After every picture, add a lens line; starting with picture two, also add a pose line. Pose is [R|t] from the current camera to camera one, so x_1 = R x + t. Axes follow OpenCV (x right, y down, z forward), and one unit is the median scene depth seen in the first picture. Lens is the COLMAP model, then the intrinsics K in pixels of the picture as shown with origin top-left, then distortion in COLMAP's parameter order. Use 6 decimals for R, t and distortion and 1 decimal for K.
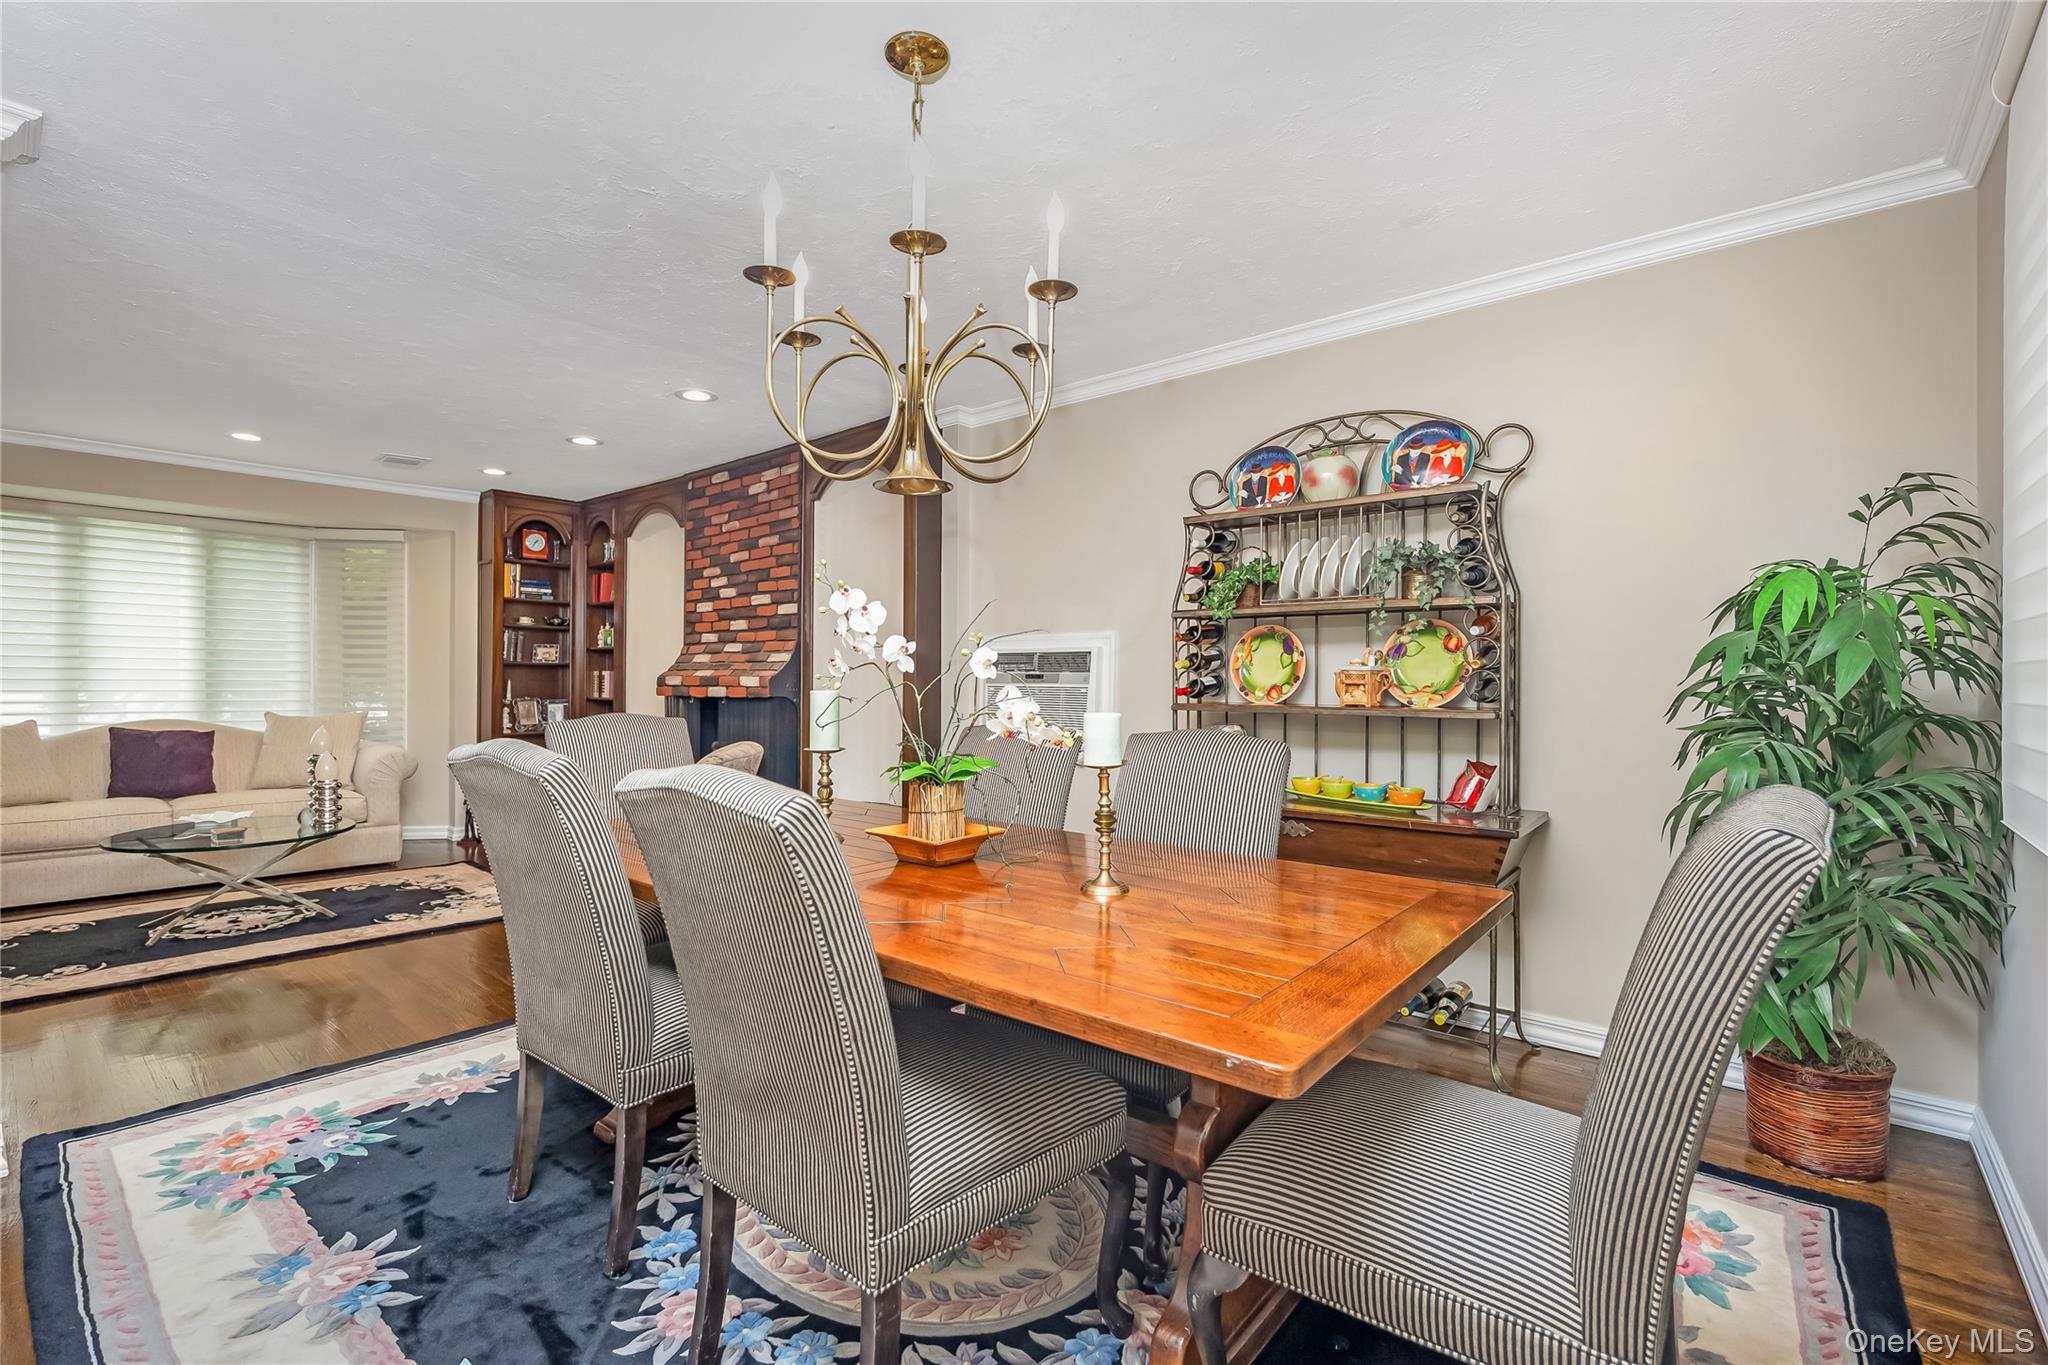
lens RADIAL K [[899.4, 0, 1024.7], [0, 899.4, 684.7], [0, 0, 1]] dist [-0.028824, -0.000280]
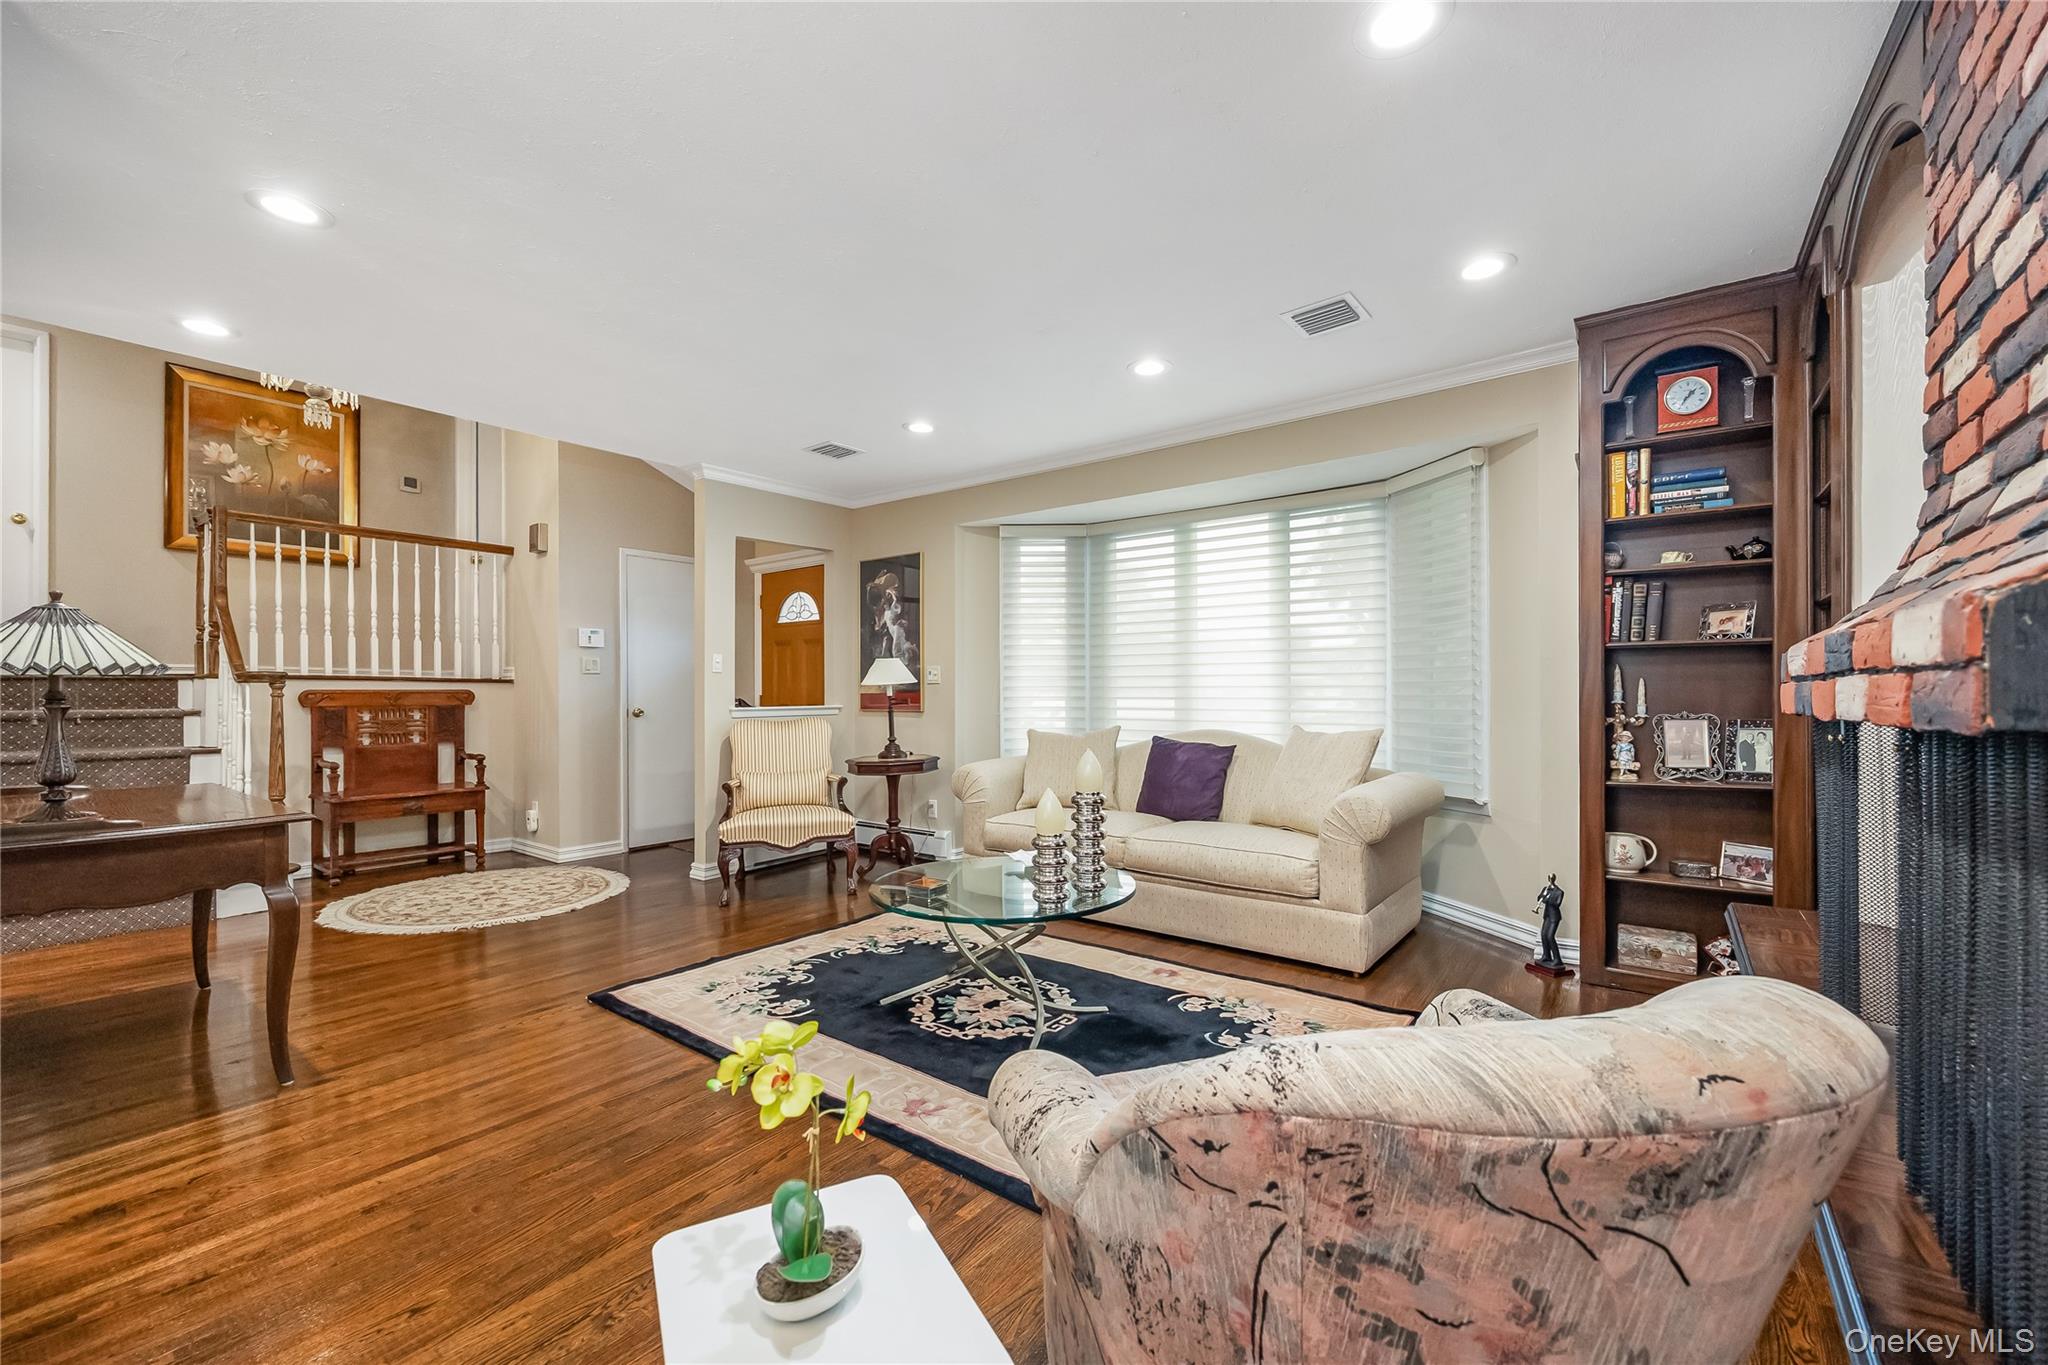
lens RADIAL K [[838.7, 0, 1043.5], [0, 838.7, 690.2], [0, 0, 1]] dist [-0.003043, 0.000422]
pose [[0.070757, -0.010149, -0.997442, -0.149800], [0.002472, 0.999947, -0.009999, 0.007113], [0.997491, -0.001758, 0.070778, 0.780432]]
